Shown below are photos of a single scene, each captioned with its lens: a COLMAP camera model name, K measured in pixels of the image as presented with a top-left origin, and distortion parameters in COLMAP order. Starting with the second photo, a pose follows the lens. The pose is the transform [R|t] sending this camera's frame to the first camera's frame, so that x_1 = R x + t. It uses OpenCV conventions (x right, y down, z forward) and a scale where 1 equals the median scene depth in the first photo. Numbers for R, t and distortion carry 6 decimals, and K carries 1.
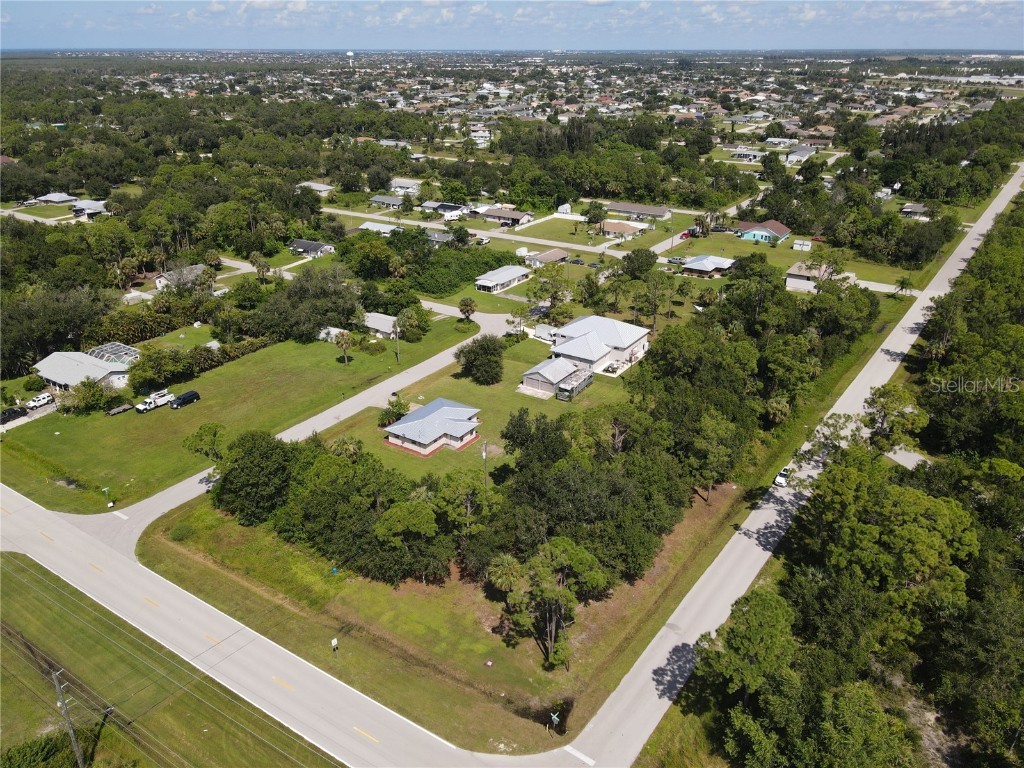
lens RADIAL K [[749.0, 0, 508.8], [0, 749.0, 386.8], [0, 0, 1]] dist [0.006942, 0.003685]
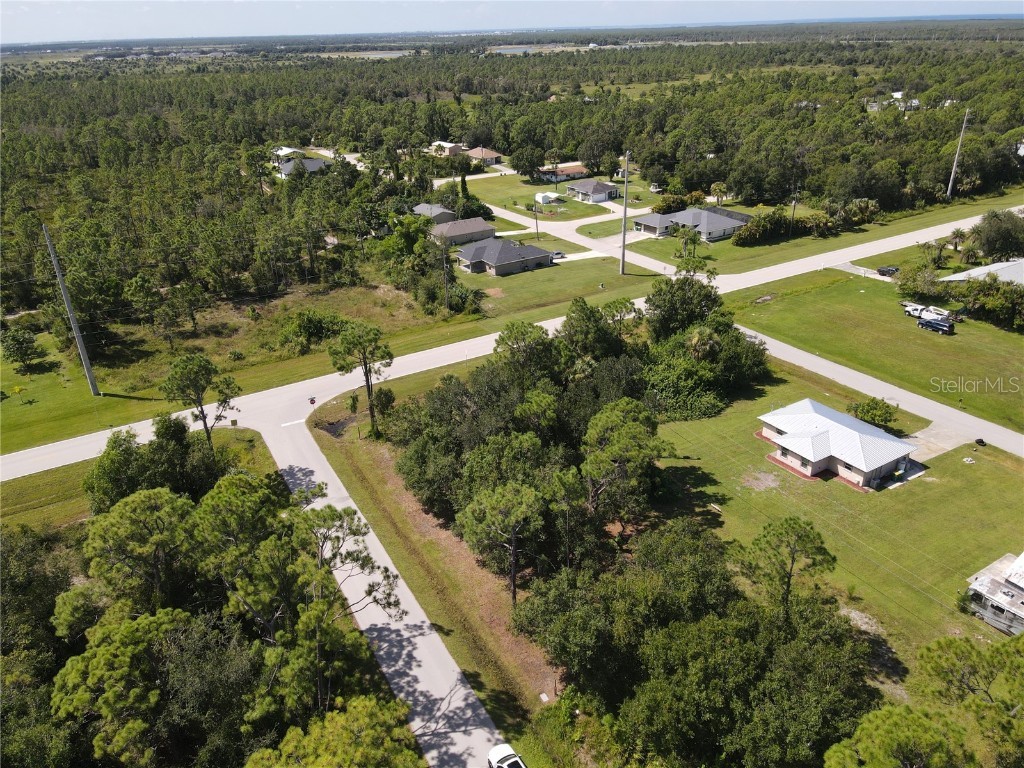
lens RADIAL K [[749.0, 0, 508.8], [0, 749.0, 386.8], [0, 0, 1]] dist [0.006942, 0.003685]
pose [[-0.425475, 0.402269, -0.810648, 0.523860], [-0.349166, 0.753441, 0.557144, -0.245826], [0.834898, 0.520102, -0.180112, 0.786449]]
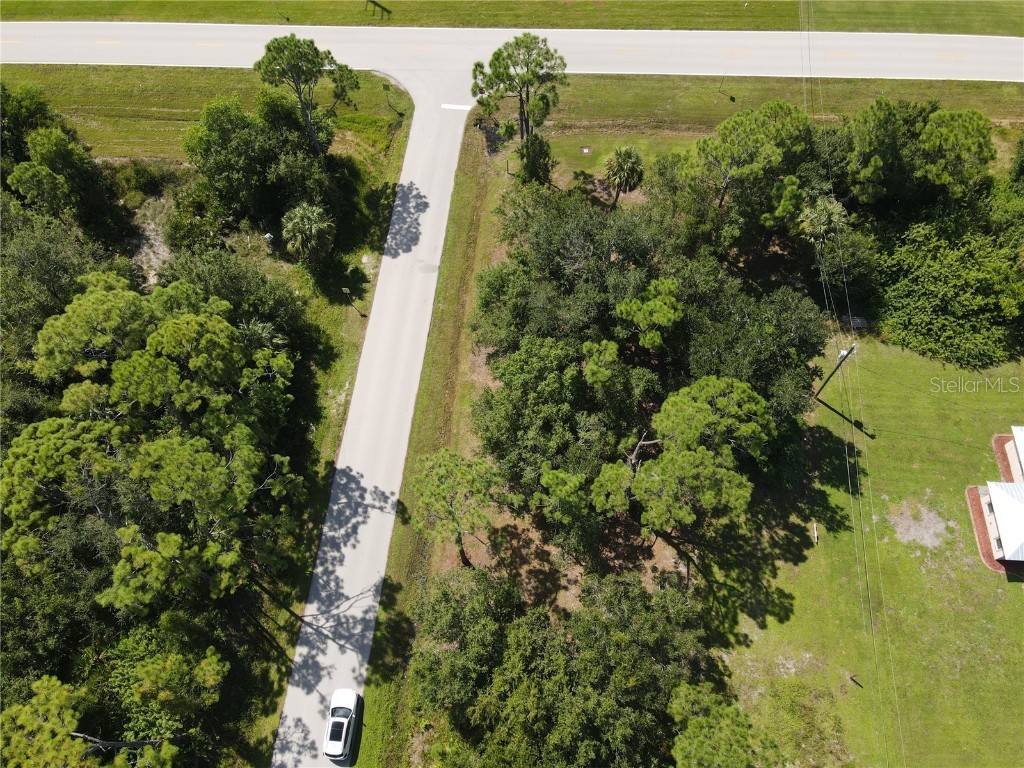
lens RADIAL K [[749.0, 0, 508.8], [0, 749.0, 386.8], [0, 0, 1]] dist [0.006942, 0.003685]
pose [[-0.862421, 0.458530, -0.214430, 0.233341], [-0.194288, 0.091319, 0.976685, -0.298697], [0.467420, 0.883975, 0.010332, 0.706290]]
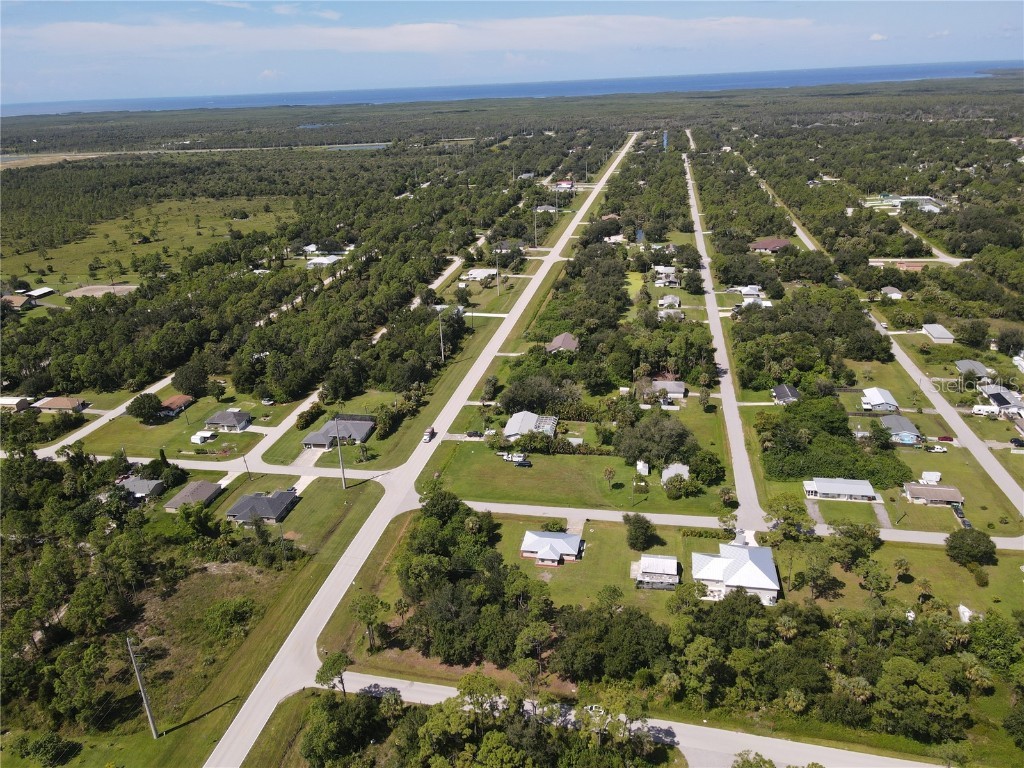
lens RADIAL K [[746.7, 0, 513.1], [0, 746.7, 387.0], [0, 0, 1]] dist [-0.000052, 0.033829]
pose [[0.384140, 0.336527, -0.859759, 1.024437], [-0.344994, 0.916073, 0.204426, -0.506954], [0.856397, 0.218084, 0.468000, 0.114798]]
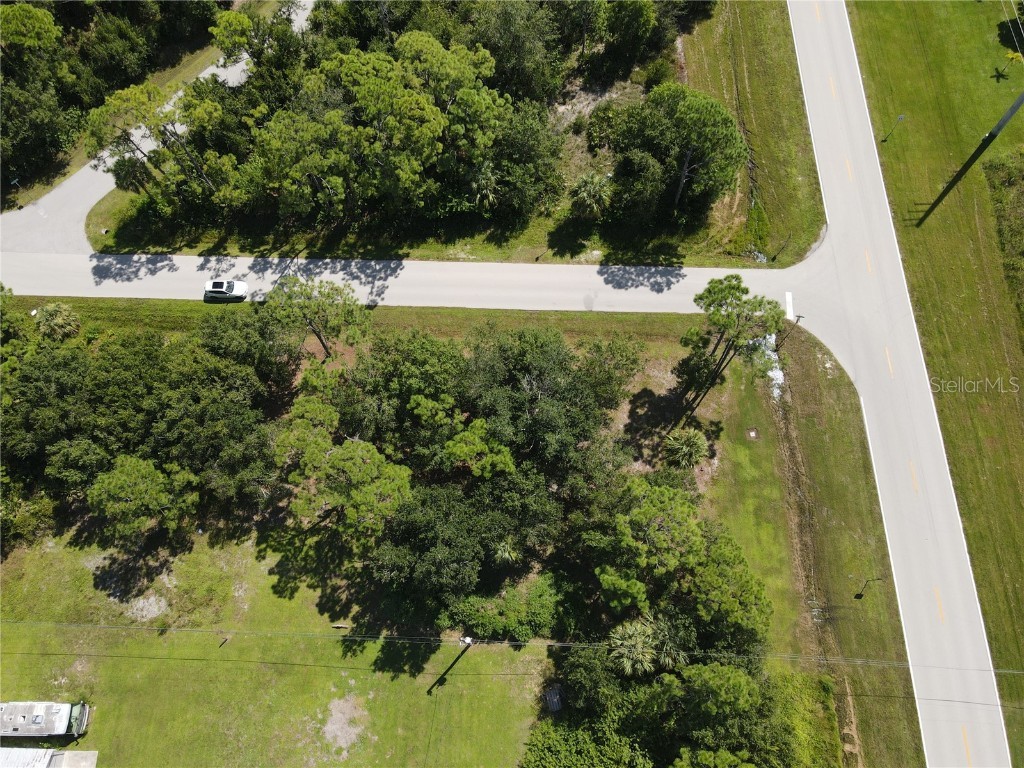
lens RADIAL K [[746.7, 0, 513.1], [0, 746.7, 387.0], [0, 0, 1]] dist [-0.000052, 0.033829]
pose [[-0.546773, -0.770765, 0.327050, -0.069828], [0.388482, 0.112482, 0.914565, -0.337789], [-0.741702, 0.627112, 0.237926, 0.564063]]
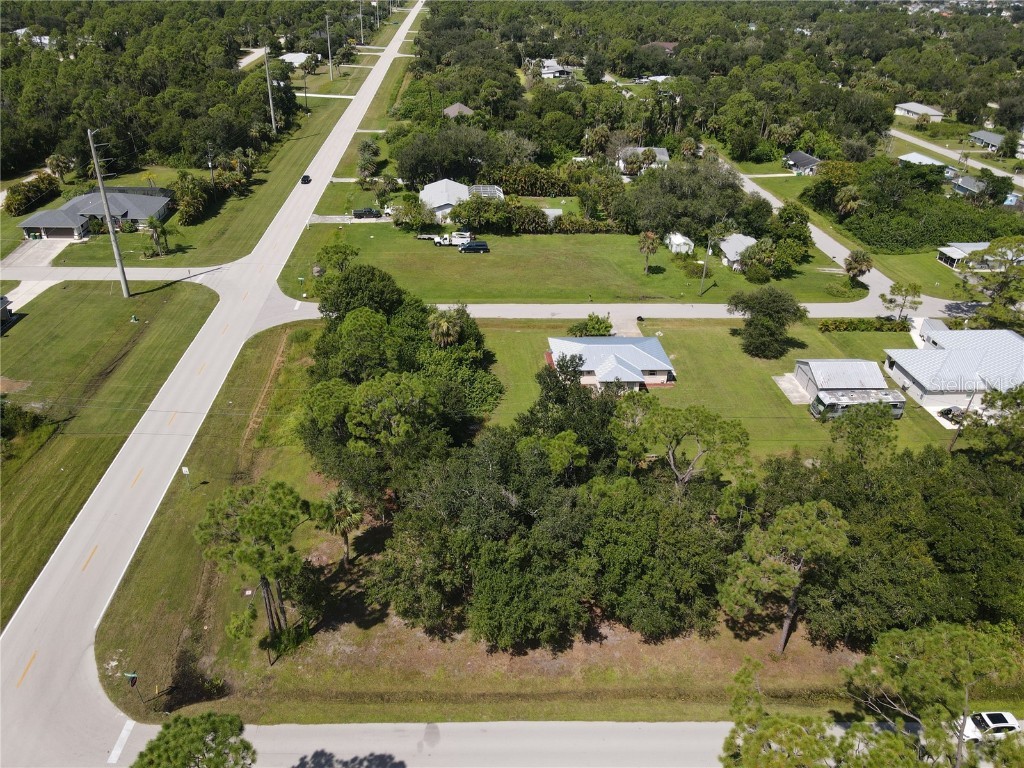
lens RADIAL K [[746.7, 0, 513.1], [0, 746.7, 387.0], [0, 0, 1]] dist [-0.000052, 0.033829]
pose [[0.615782, 0.411365, -0.672005, 0.339565], [-0.356170, 0.906104, 0.228297, -0.059733], [0.702819, 0.098767, 0.704478, 0.364010]]
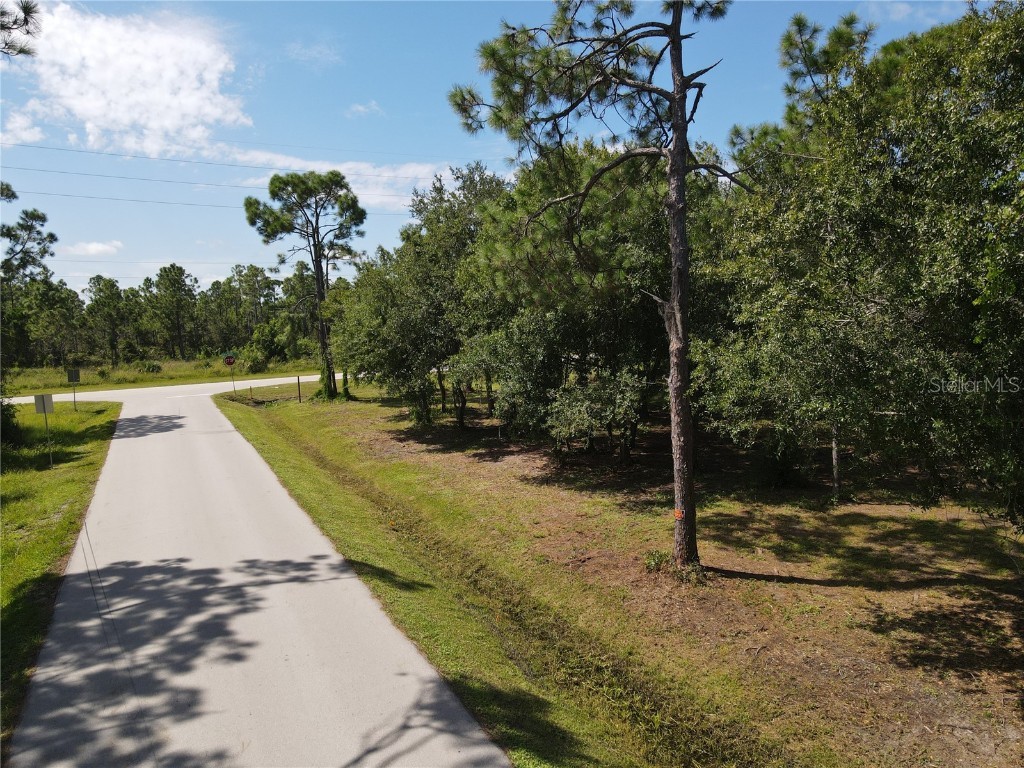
lens RADIAL K [[762.8, 0, 512.0], [0, 762.8, 384.0], [0, 0, 1]] dist [0.055372, 0.002672]
pose [[-0.472043, 0.106667, -0.875099, 0.317957], [-0.339095, 0.894313, 0.291922, 0.071561], [0.813750, 0.434542, -0.385984, 0.795379]]
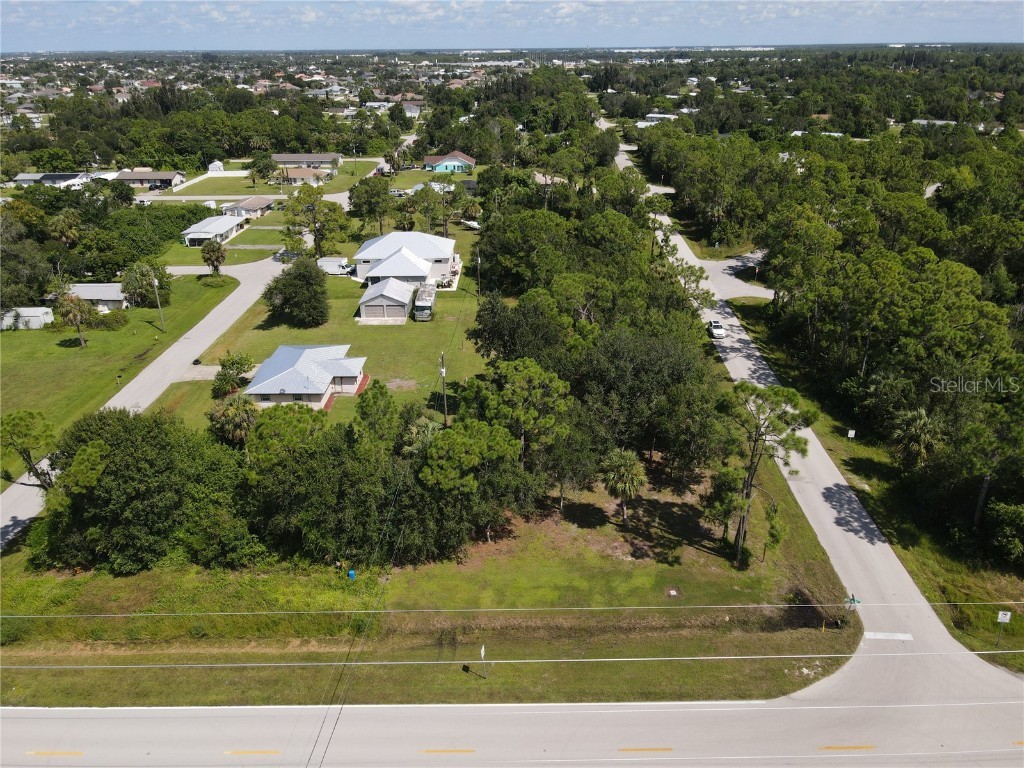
lens RADIAL K [[733.9, 0, 510.9], [0, 733.9, 416.6], [0, 0, 1]] dist [0.007002, 0.008699]
pose [[0.836581, -0.253168, 0.485837, -0.261784], [0.234271, 0.966964, 0.100482, 0.060277], [-0.495226, 0.029756, 0.868255, 0.274789]]
